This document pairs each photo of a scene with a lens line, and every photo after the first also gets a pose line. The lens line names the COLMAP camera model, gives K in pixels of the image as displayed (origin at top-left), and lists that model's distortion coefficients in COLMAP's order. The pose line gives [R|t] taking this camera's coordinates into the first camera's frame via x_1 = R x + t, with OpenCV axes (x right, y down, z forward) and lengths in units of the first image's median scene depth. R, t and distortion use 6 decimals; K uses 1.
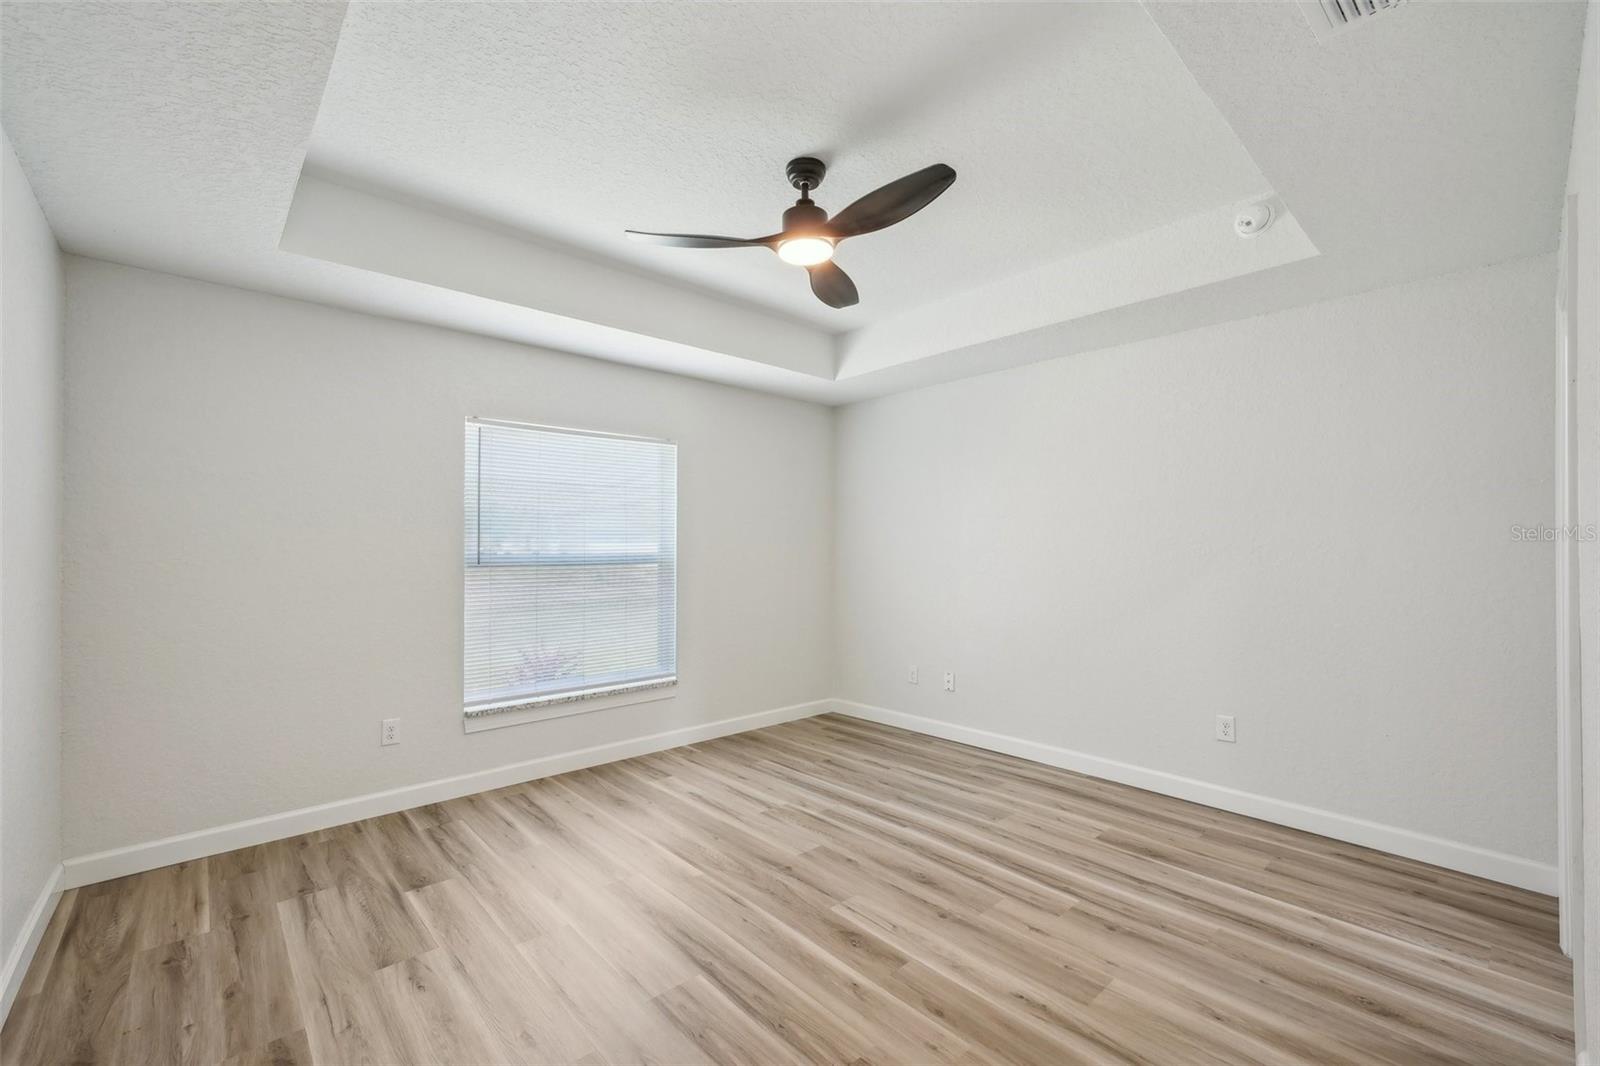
lens RADIAL K [[680.6, 0, 798.7], [0, 680.6, 536.5], [0, 0, 1]] dist [-0.000721, -0.000338]
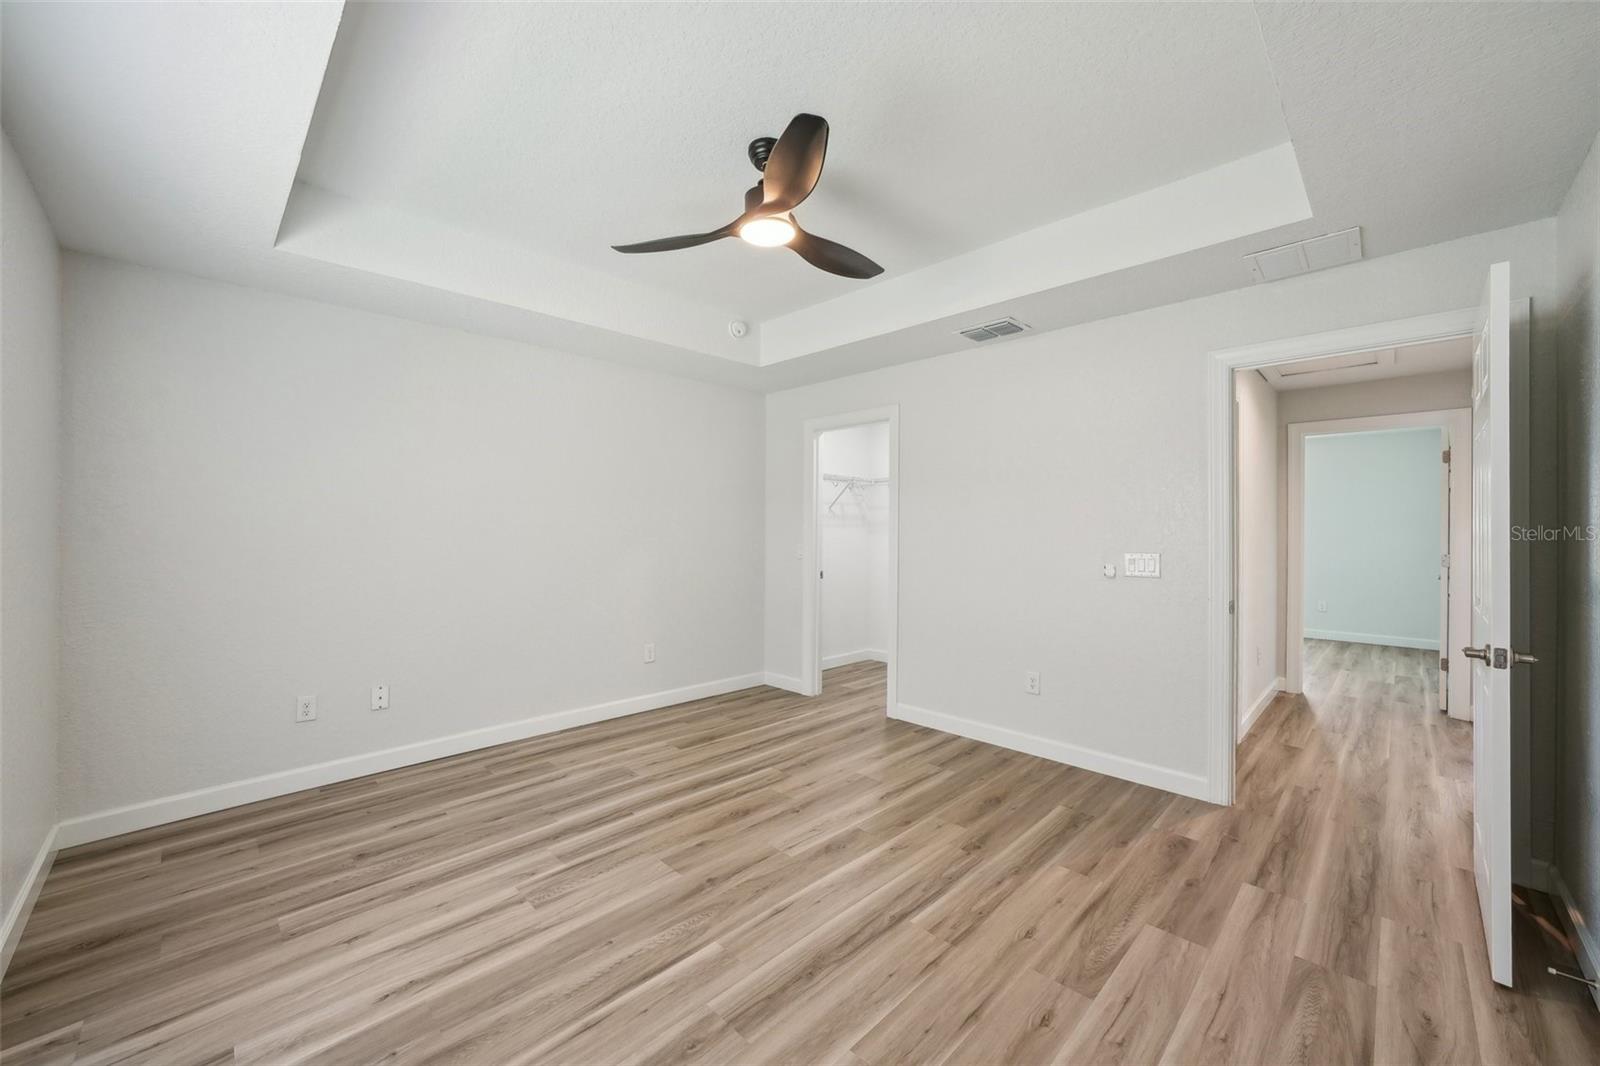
lens RADIAL K [[616.0, 0, 790.3], [0, 616.0, 529.6], [0, 0, 1]] dist [-0.008256, 0.000623]
pose [[-0.049551, -0.001344, 0.998771, -0.801381], [-0.020106, 0.999798, 0.000348, 0.015691], [-0.998569, -0.020064, -0.049568, 0.900474]]
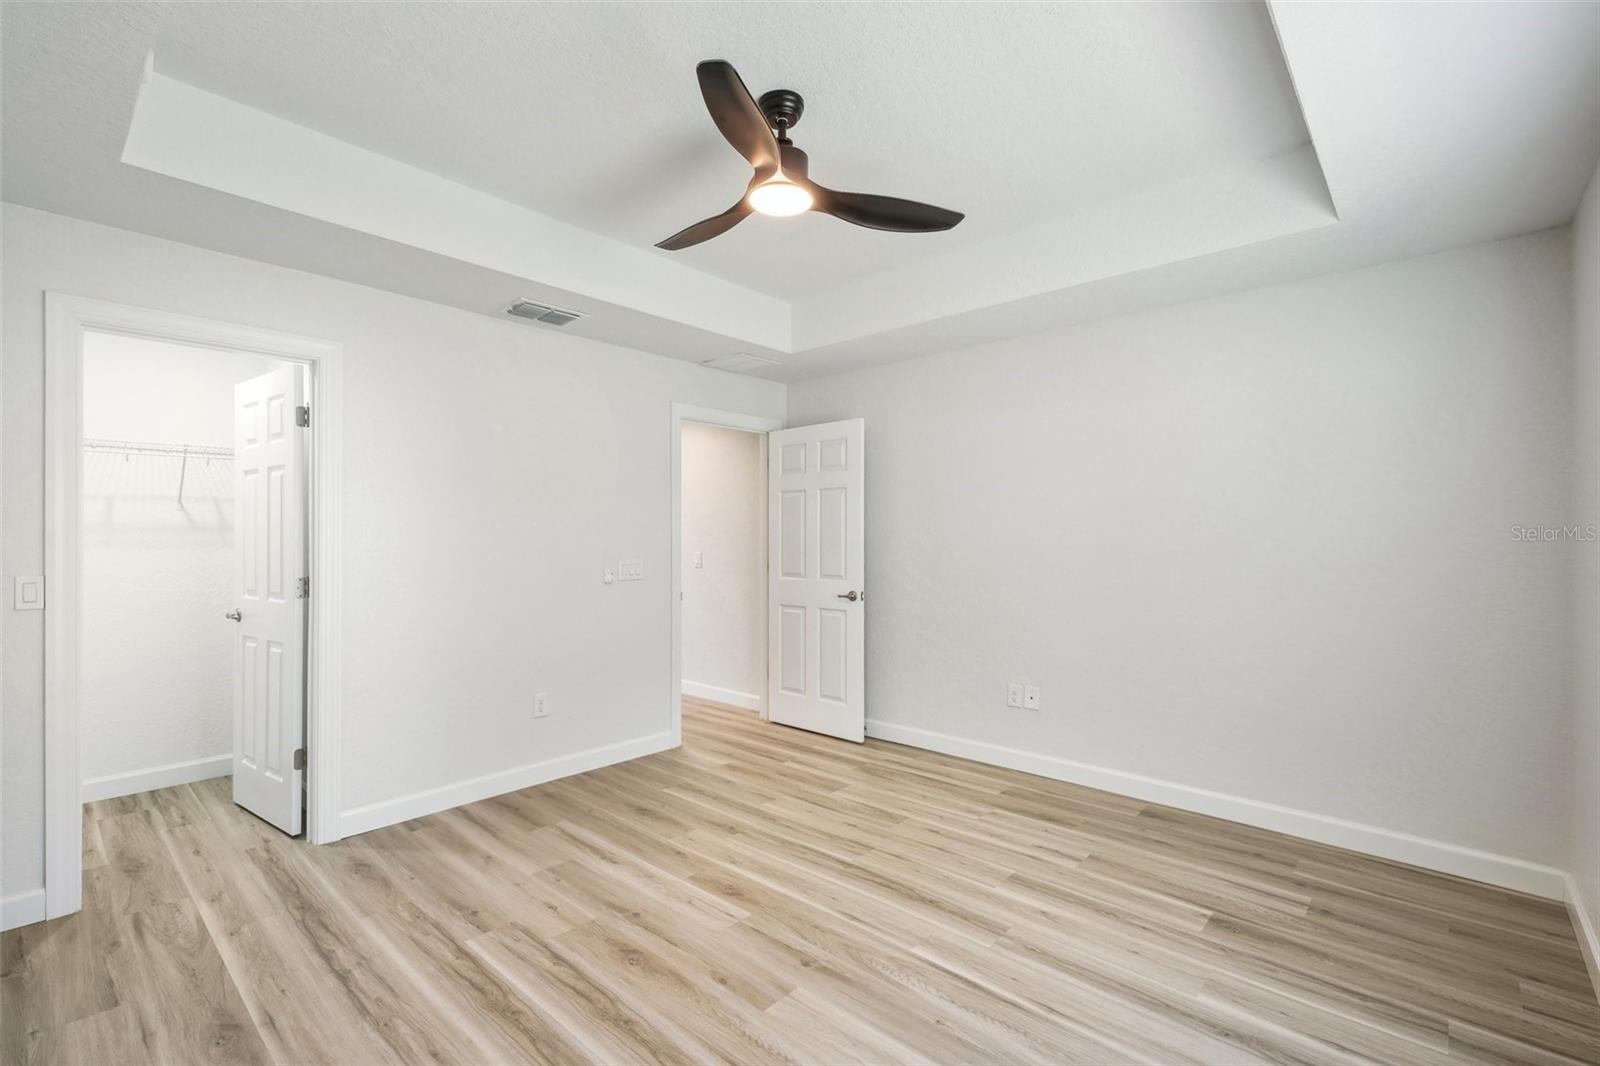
lens RADIAL K [[708.8, 0, 800.0], [0, 708.8, 533.0], [0, 0, 1]] dist [0.002716, 0.000535]
pose [[-0.994627, -0.000547, -0.103521, 0.069103], [0.001908, 0.999719, -0.023612, 0.028102], [0.103505, -0.023683, -0.994347, 1.708681]]
